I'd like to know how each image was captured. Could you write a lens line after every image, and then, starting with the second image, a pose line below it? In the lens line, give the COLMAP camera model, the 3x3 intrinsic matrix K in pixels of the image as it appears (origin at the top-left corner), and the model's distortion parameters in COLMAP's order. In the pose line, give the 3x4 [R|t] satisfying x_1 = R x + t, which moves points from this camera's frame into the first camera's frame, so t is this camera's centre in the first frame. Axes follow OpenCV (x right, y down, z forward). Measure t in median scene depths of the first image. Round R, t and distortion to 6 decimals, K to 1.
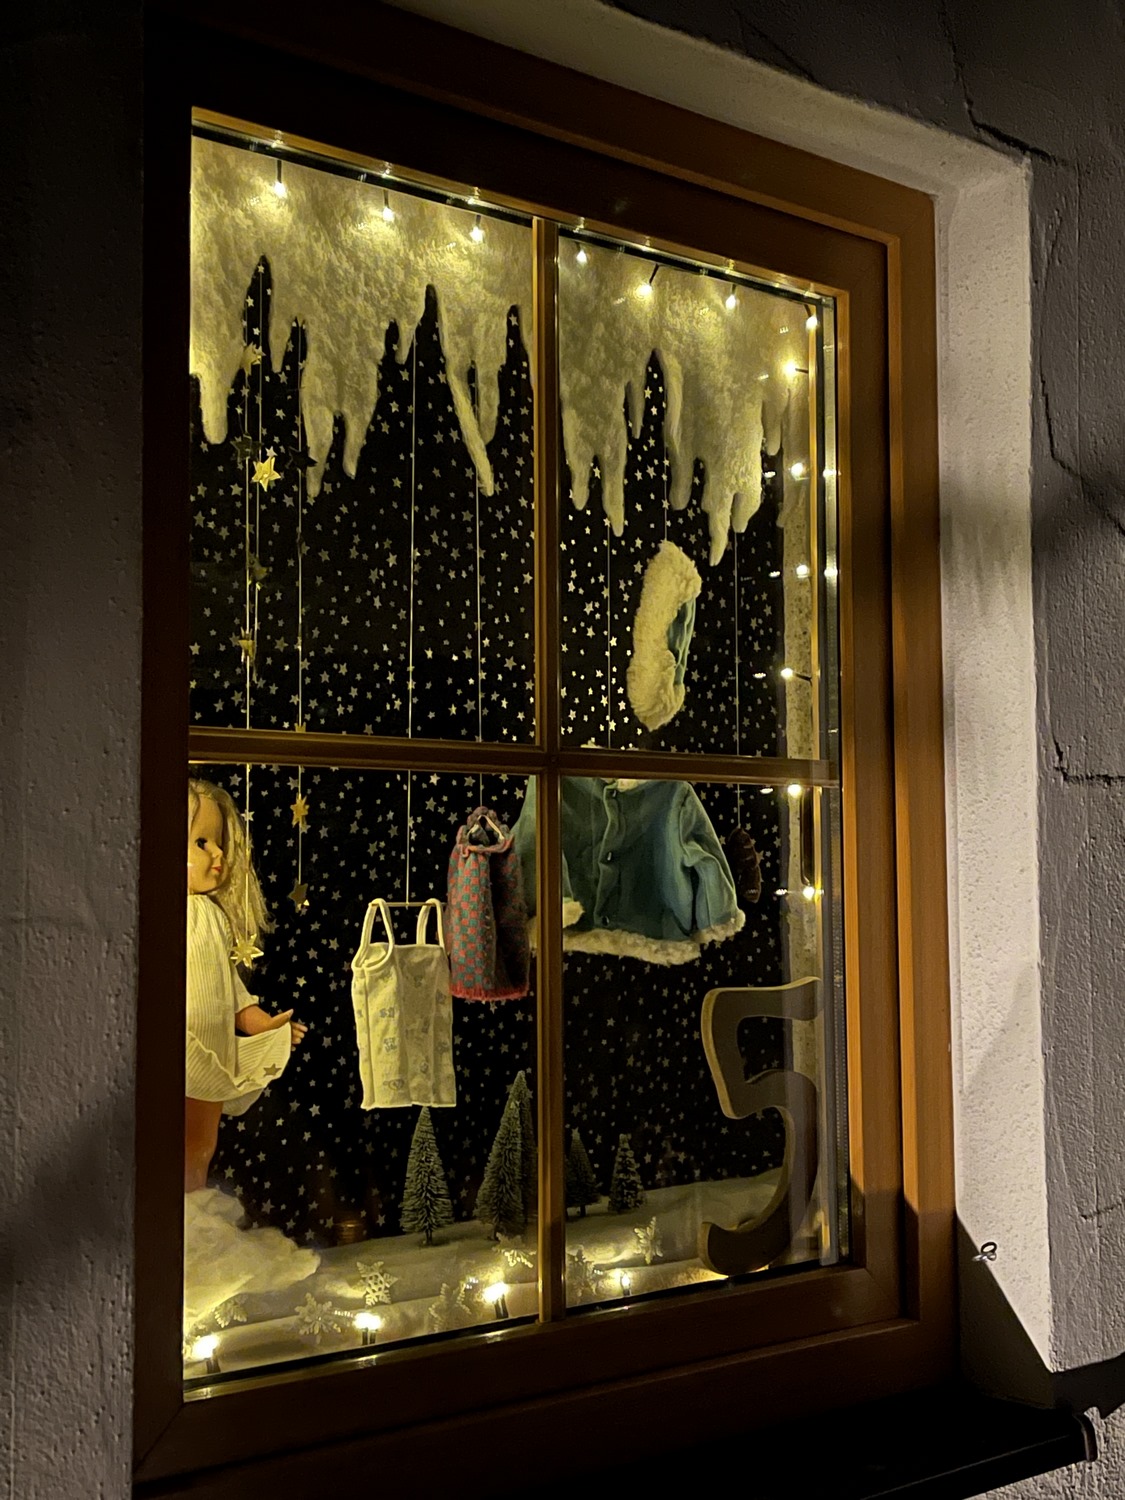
lens RADIAL K [[1993.1, 0, 562.5], [0, 1993.1, 750.0], [0, 0, 1]] dist [0.174088, -0.532568]
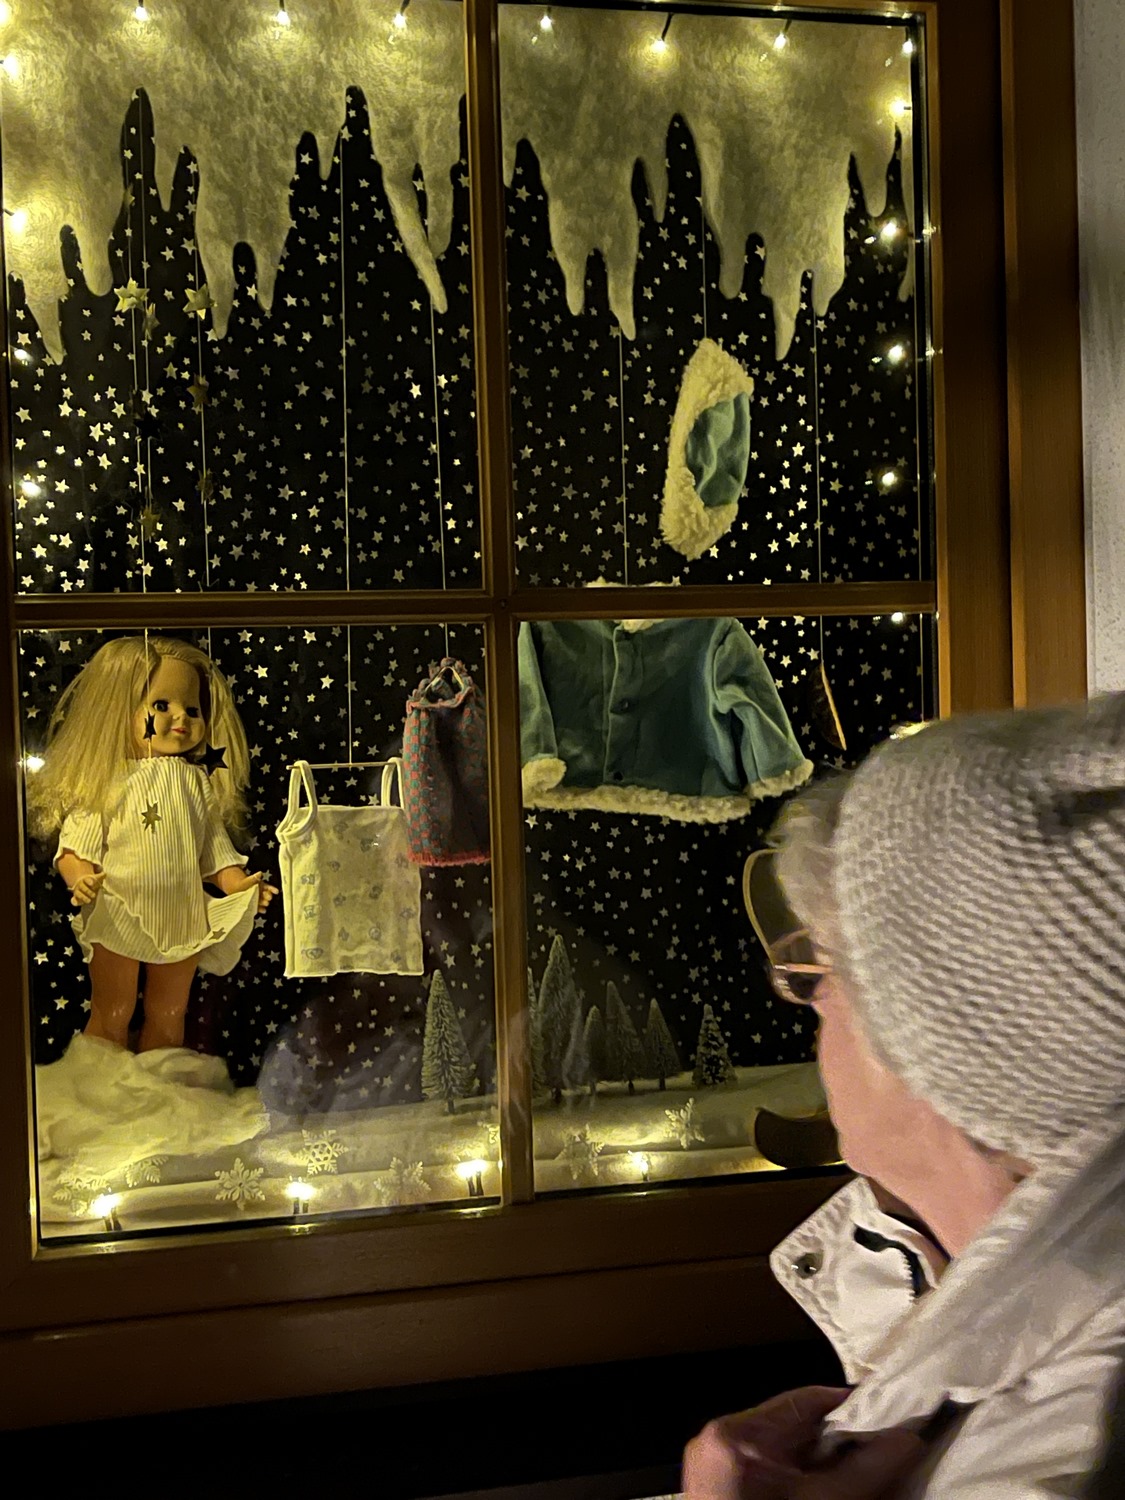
lens RADIAL K [[2003.4, 0, 562.5], [0, 2003.4, 750.0], [0, 0, 1]] dist [0.146590, -0.422940]
pose [[0.894284, -0.009959, -0.447389, 0.416211], [0.054760, 0.994674, 0.087319, -0.007010], [0.444137, -0.102587, 0.890066, 0.187927]]
